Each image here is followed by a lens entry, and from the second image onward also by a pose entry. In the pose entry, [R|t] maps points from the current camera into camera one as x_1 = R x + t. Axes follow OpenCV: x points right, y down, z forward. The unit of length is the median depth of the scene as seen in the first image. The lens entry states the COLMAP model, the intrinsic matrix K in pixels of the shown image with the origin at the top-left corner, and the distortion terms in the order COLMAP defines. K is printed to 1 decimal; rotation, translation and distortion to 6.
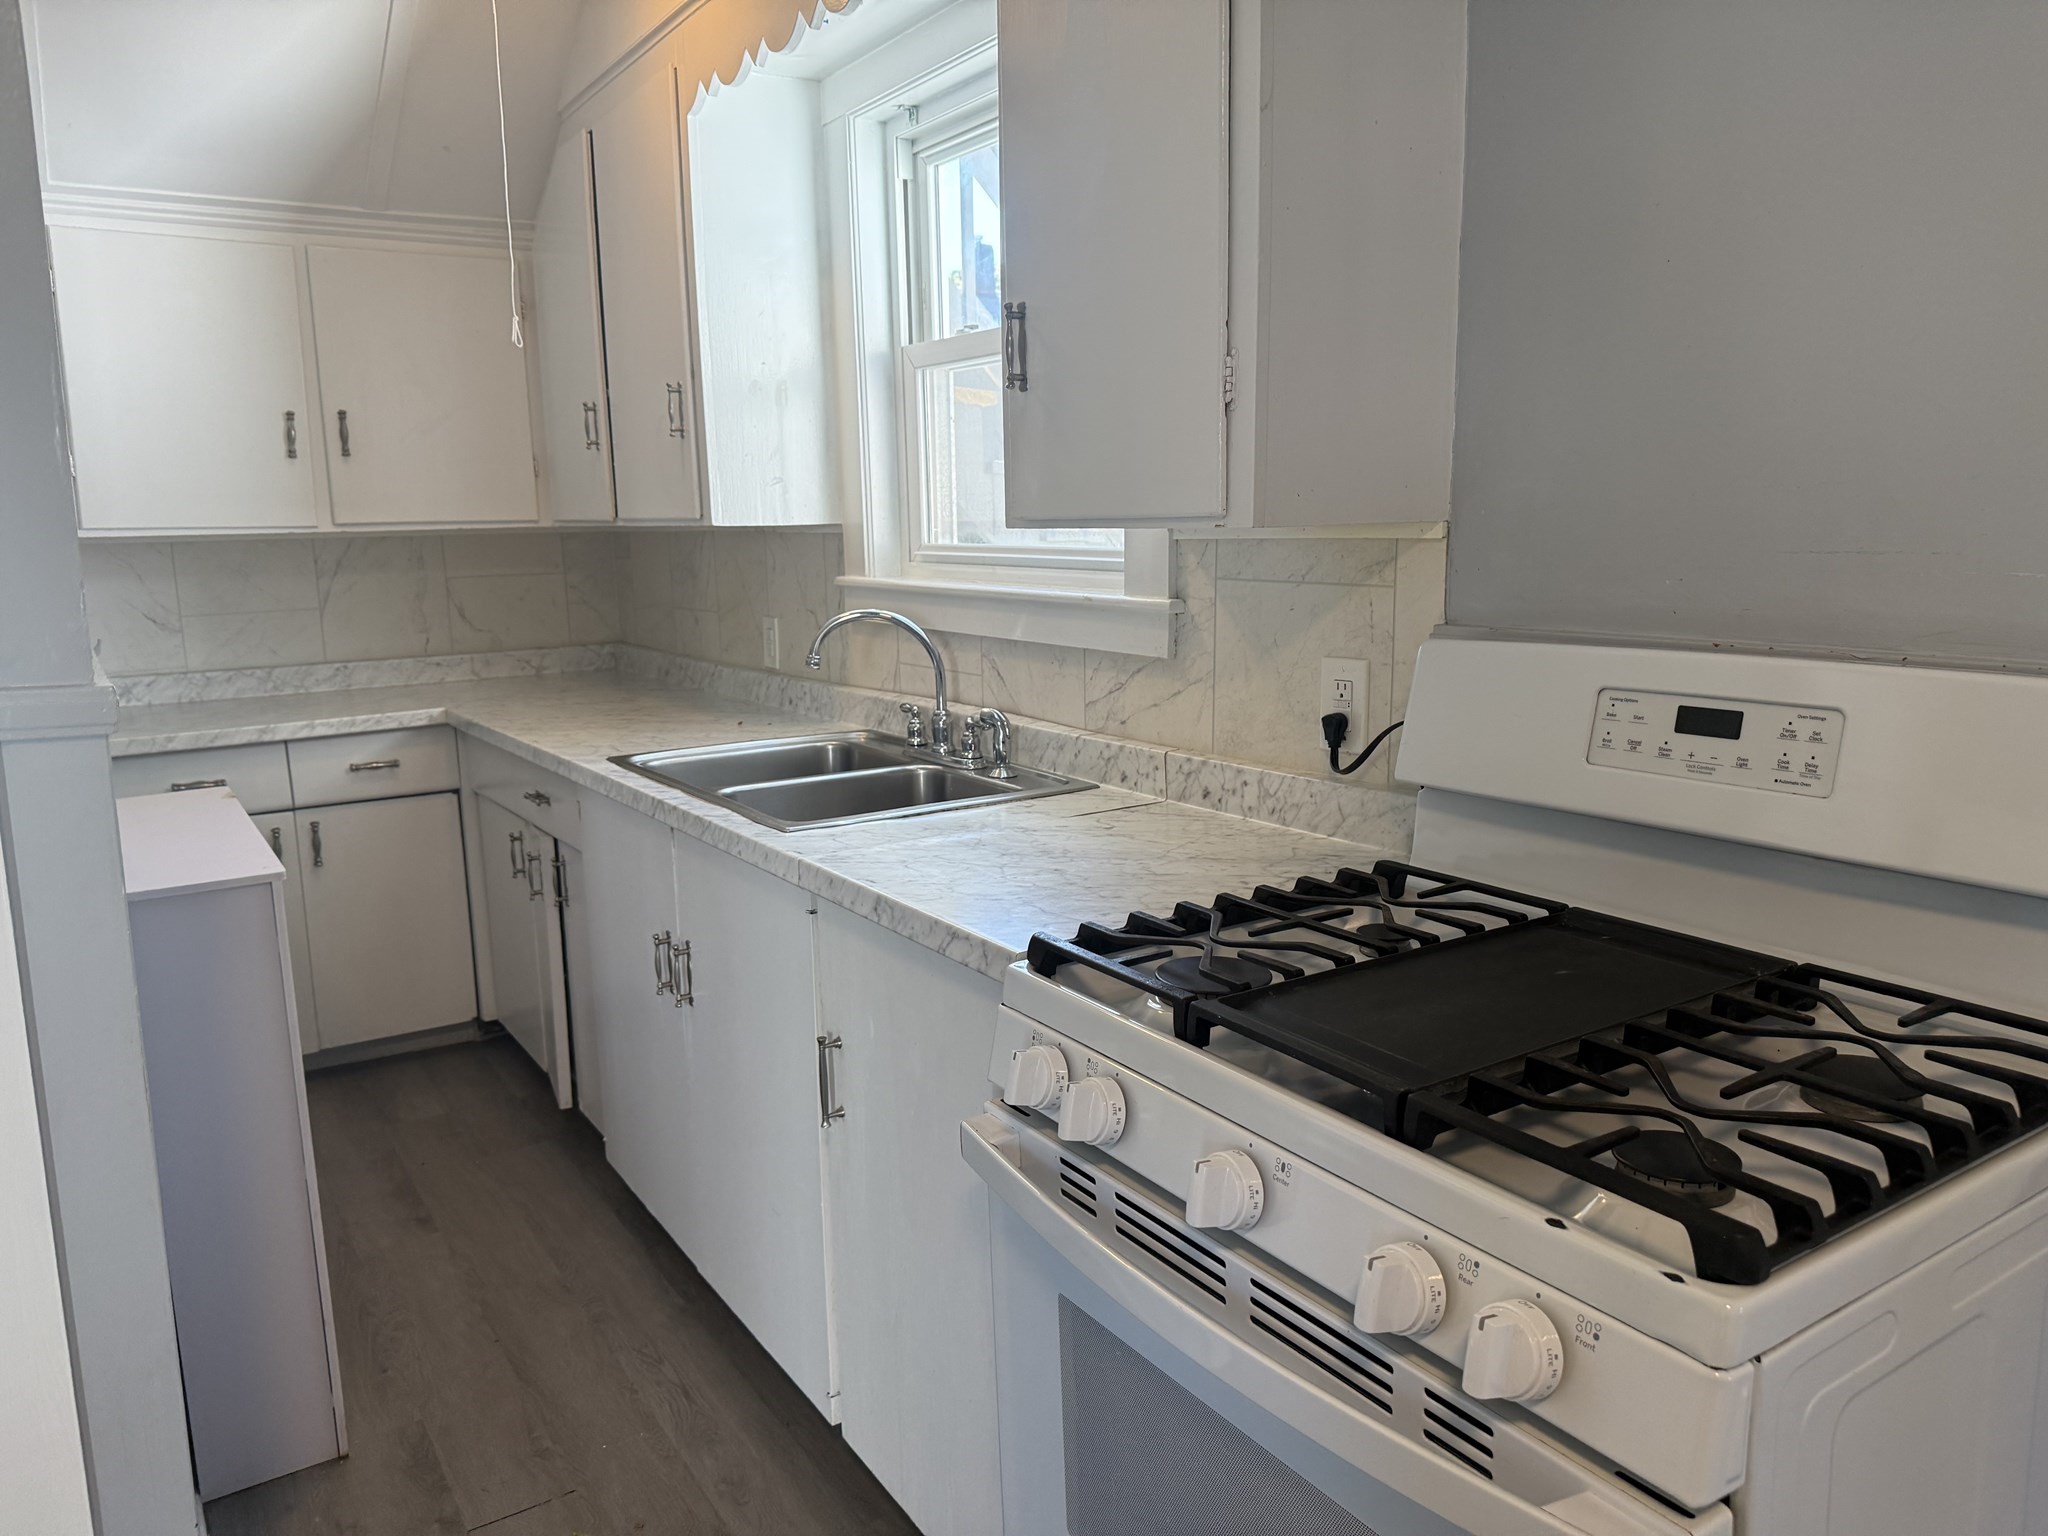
lens RADIAL K [[1465.7, 0, 1022.6], [0, 1465.7, 755.6], [0, 0, 1]] dist [0.087043, -0.129489]
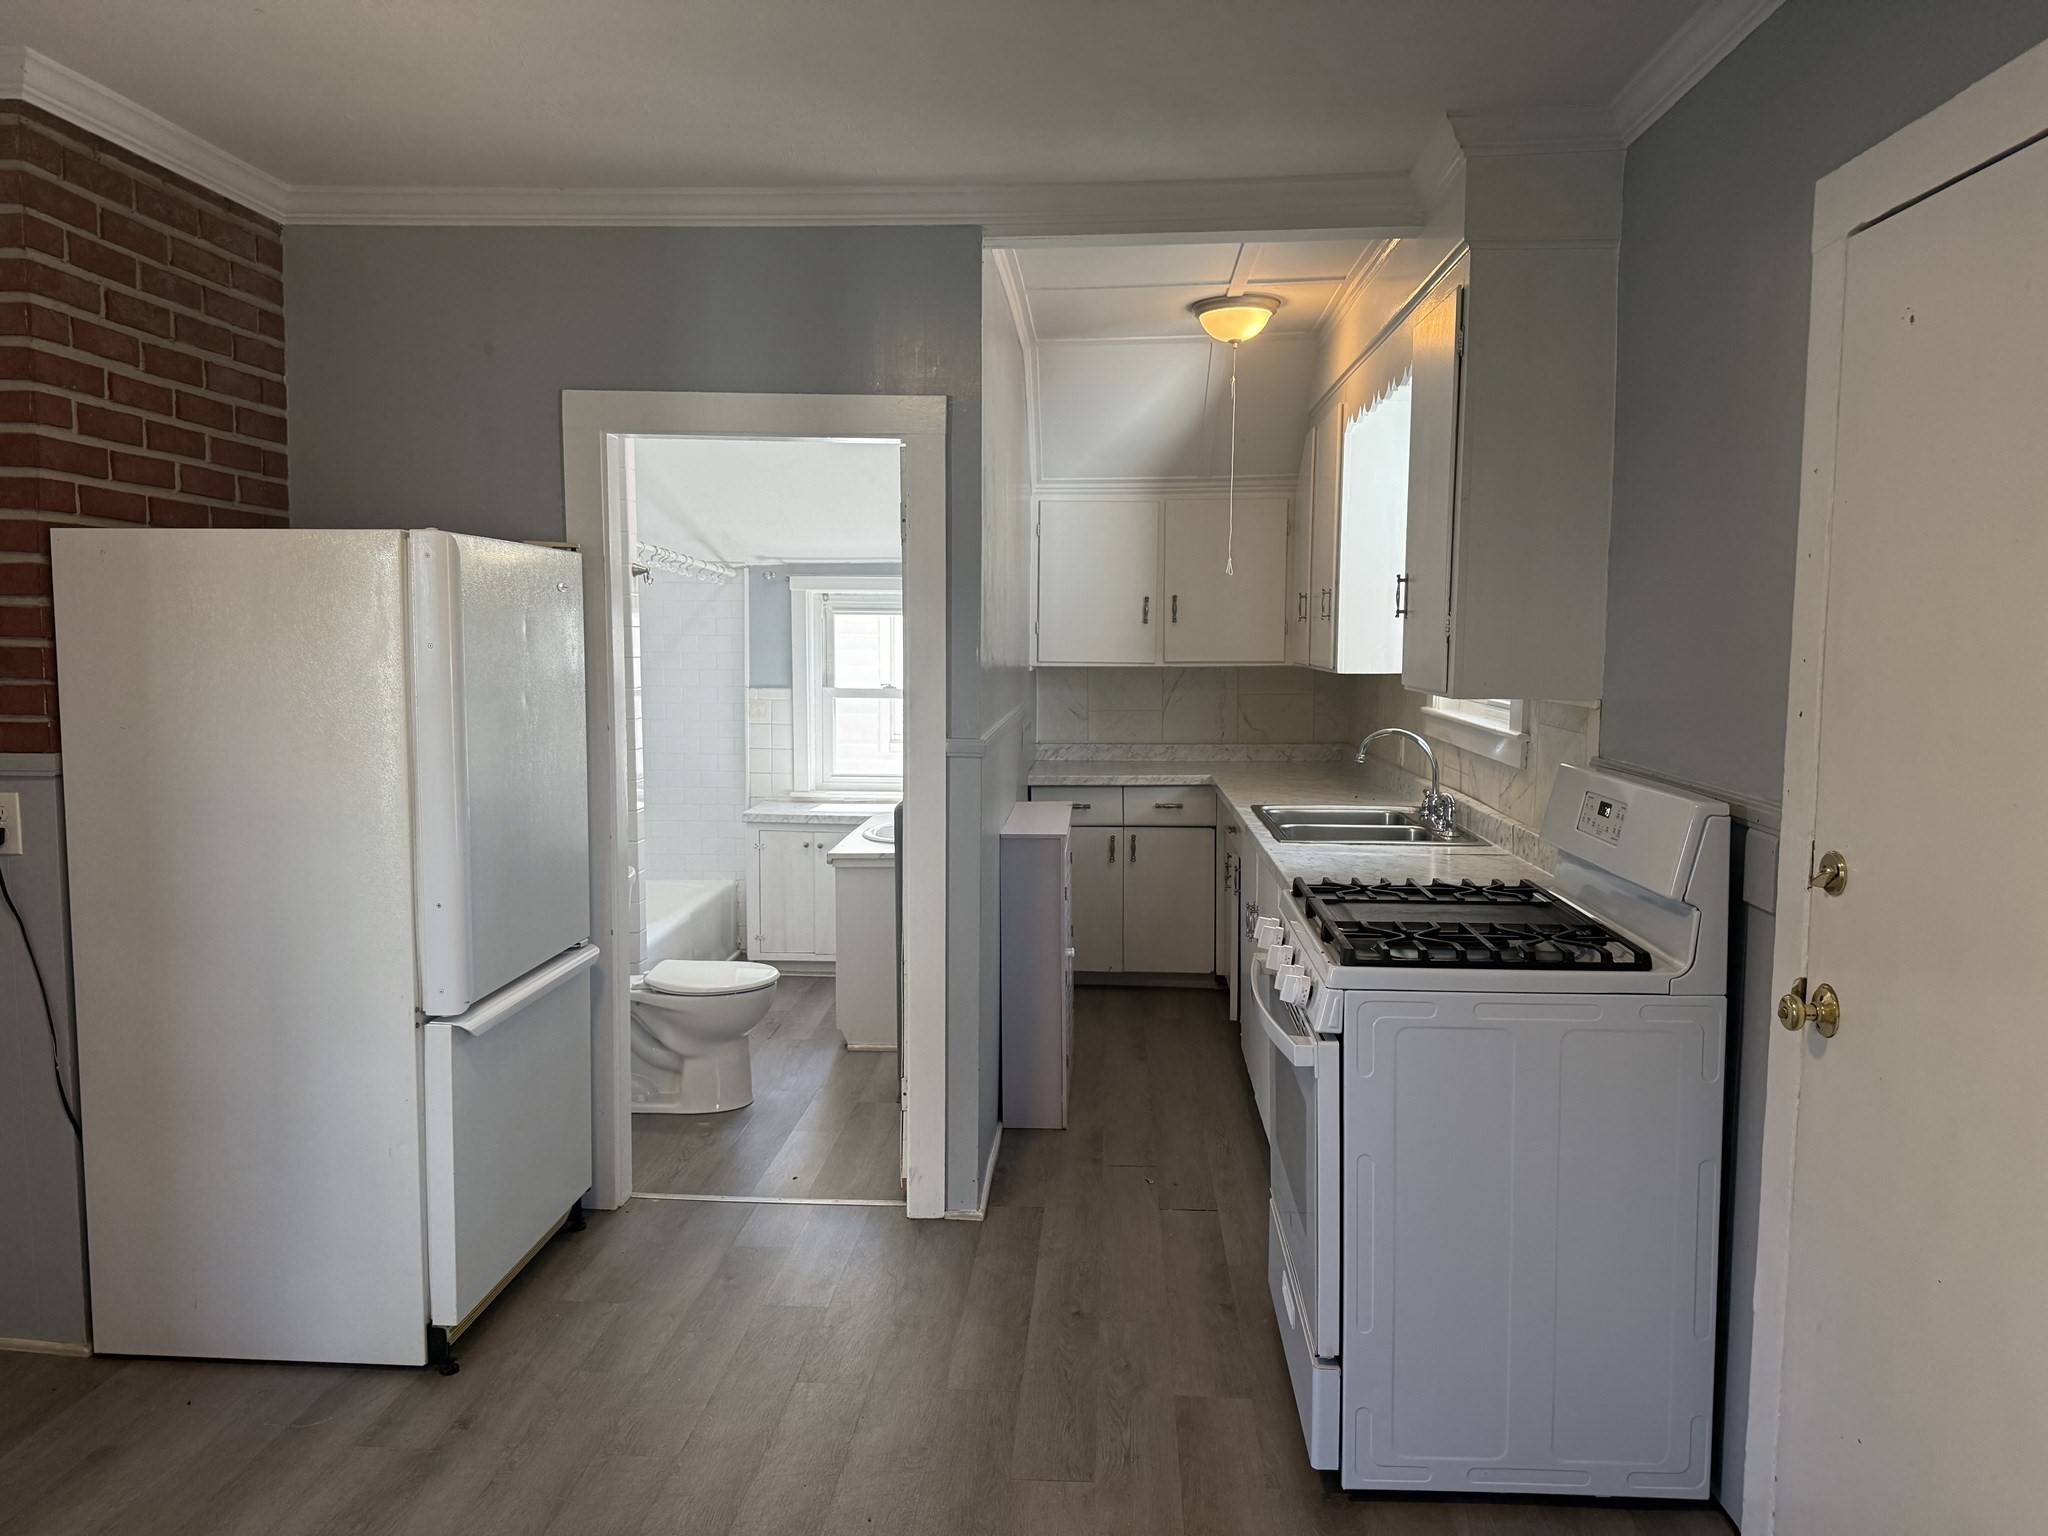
lens RADIAL K [[1425.5, 0, 1030.9], [0, 1425.5, 757.2], [0, 0, 1]] dist [0.108027, -0.177275]
pose [[0.812602, 0.072666, -0.578271, 0.503058], [-0.112771, 0.993050, -0.033681, 0.033461], [0.571805, 0.092581, 0.815149, -0.559628]]
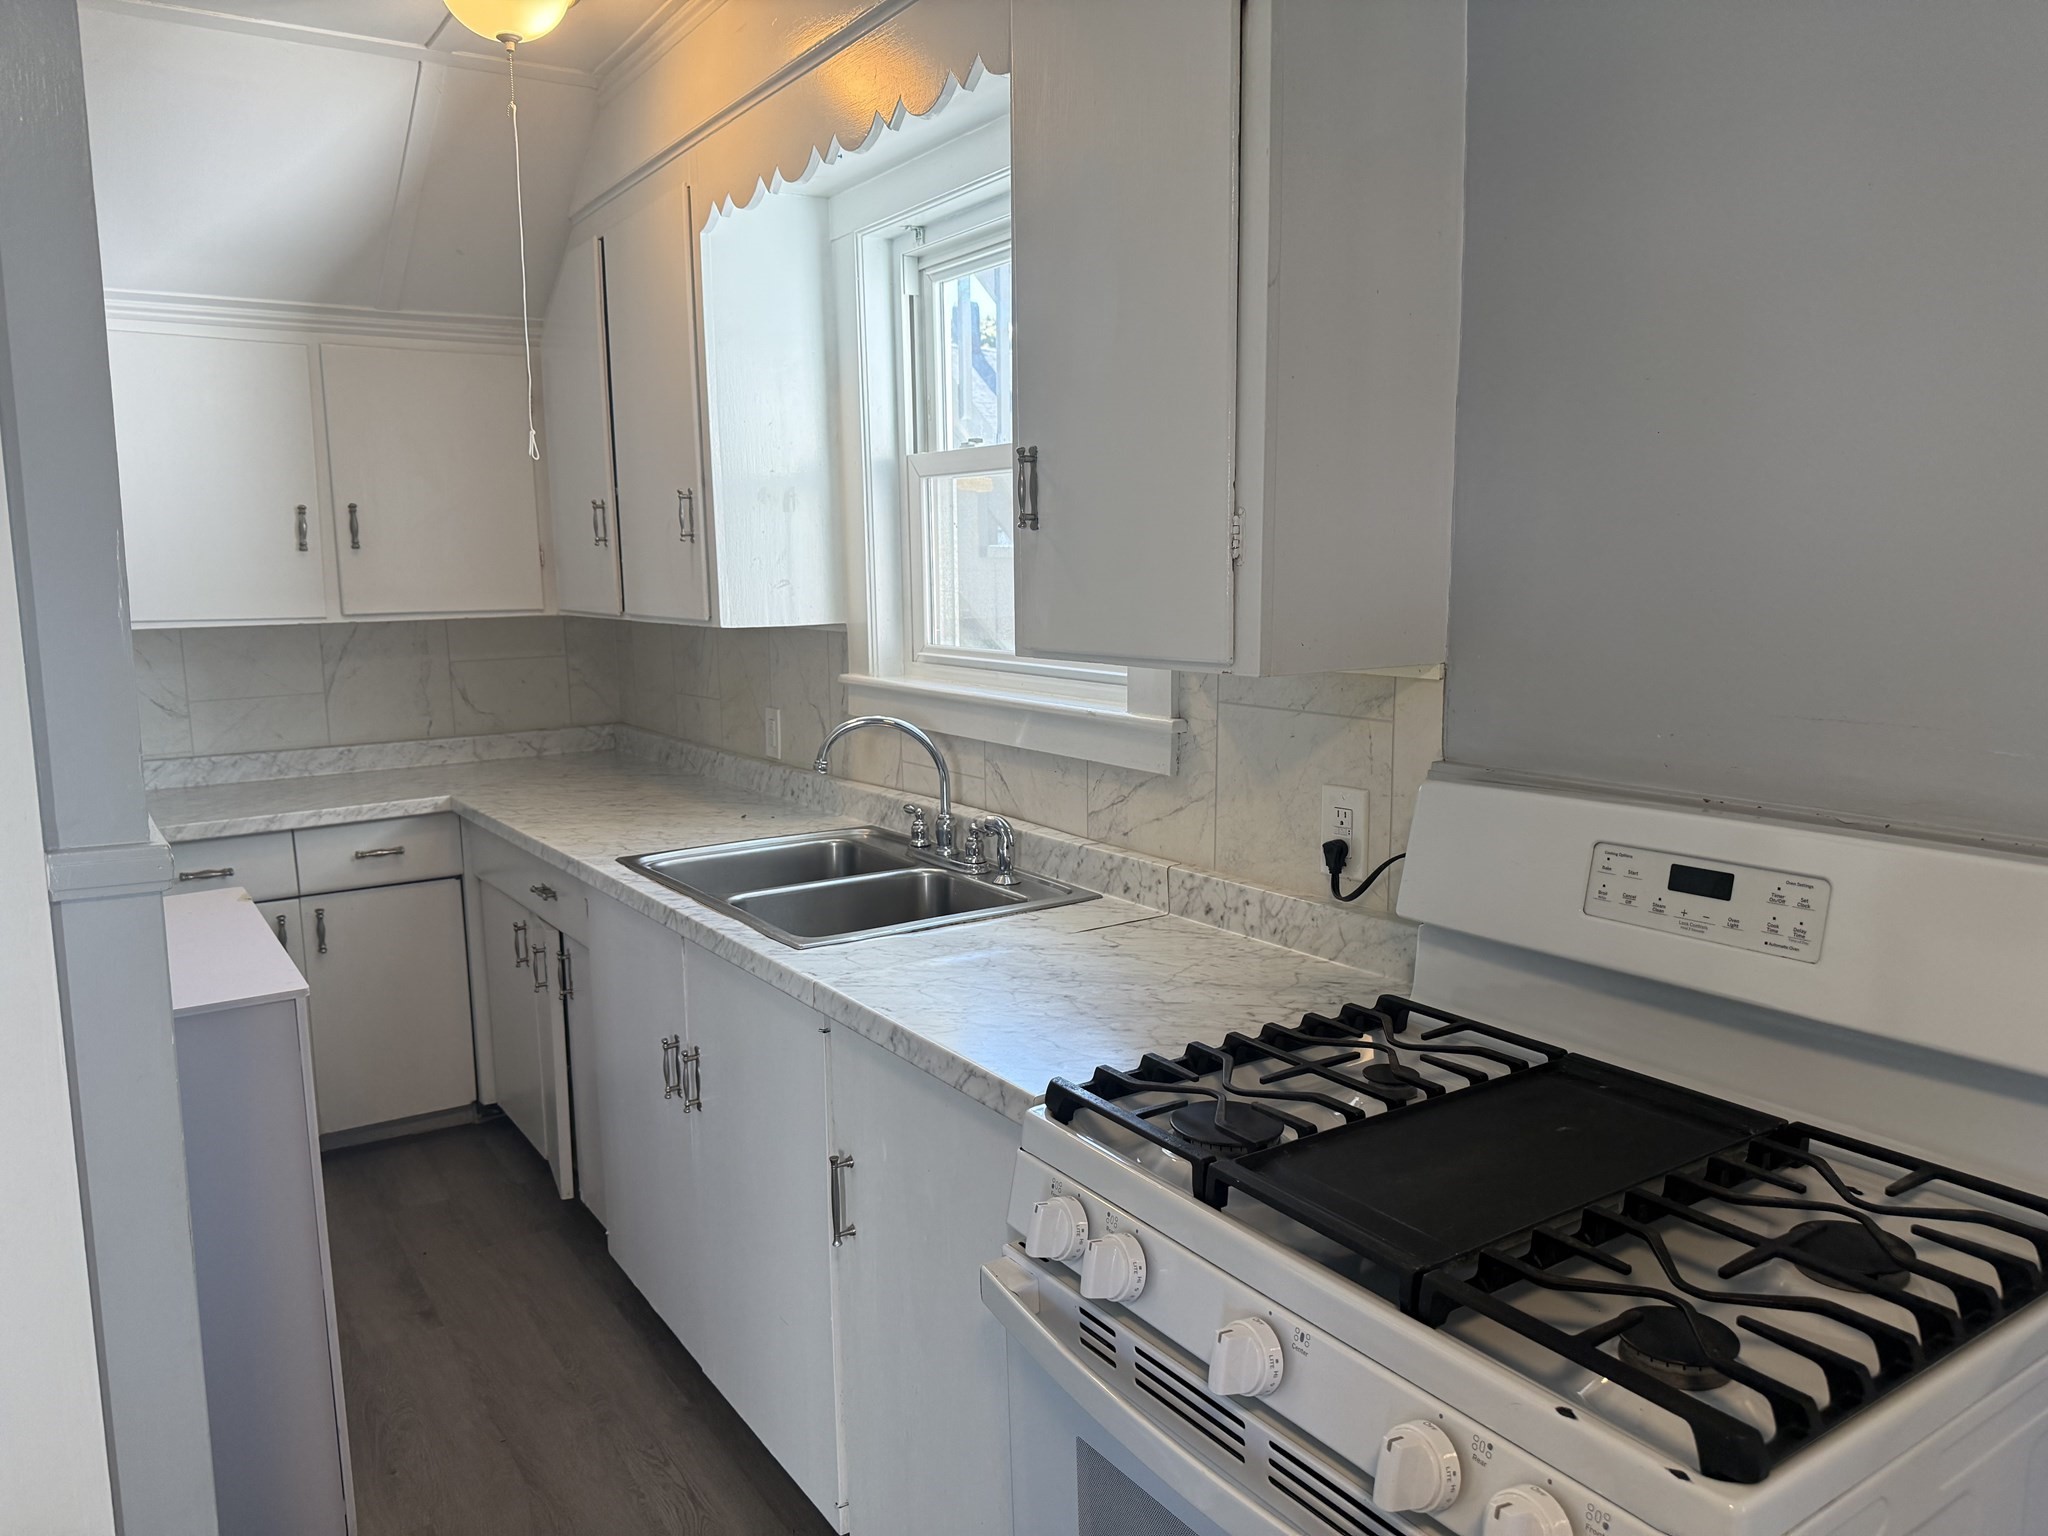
lens RADIAL K [[1464.0, 0, 1017.1], [0, 1464.0, 768.9], [0, 0, 1]] dist [0.079775, -0.115070]
pose [[0.999965, 0.003356, 0.007672, -0.013638], [-0.003175, 0.999721, -0.023388, -0.039399], [-0.007749, 0.023363, 0.999697, -0.020056]]
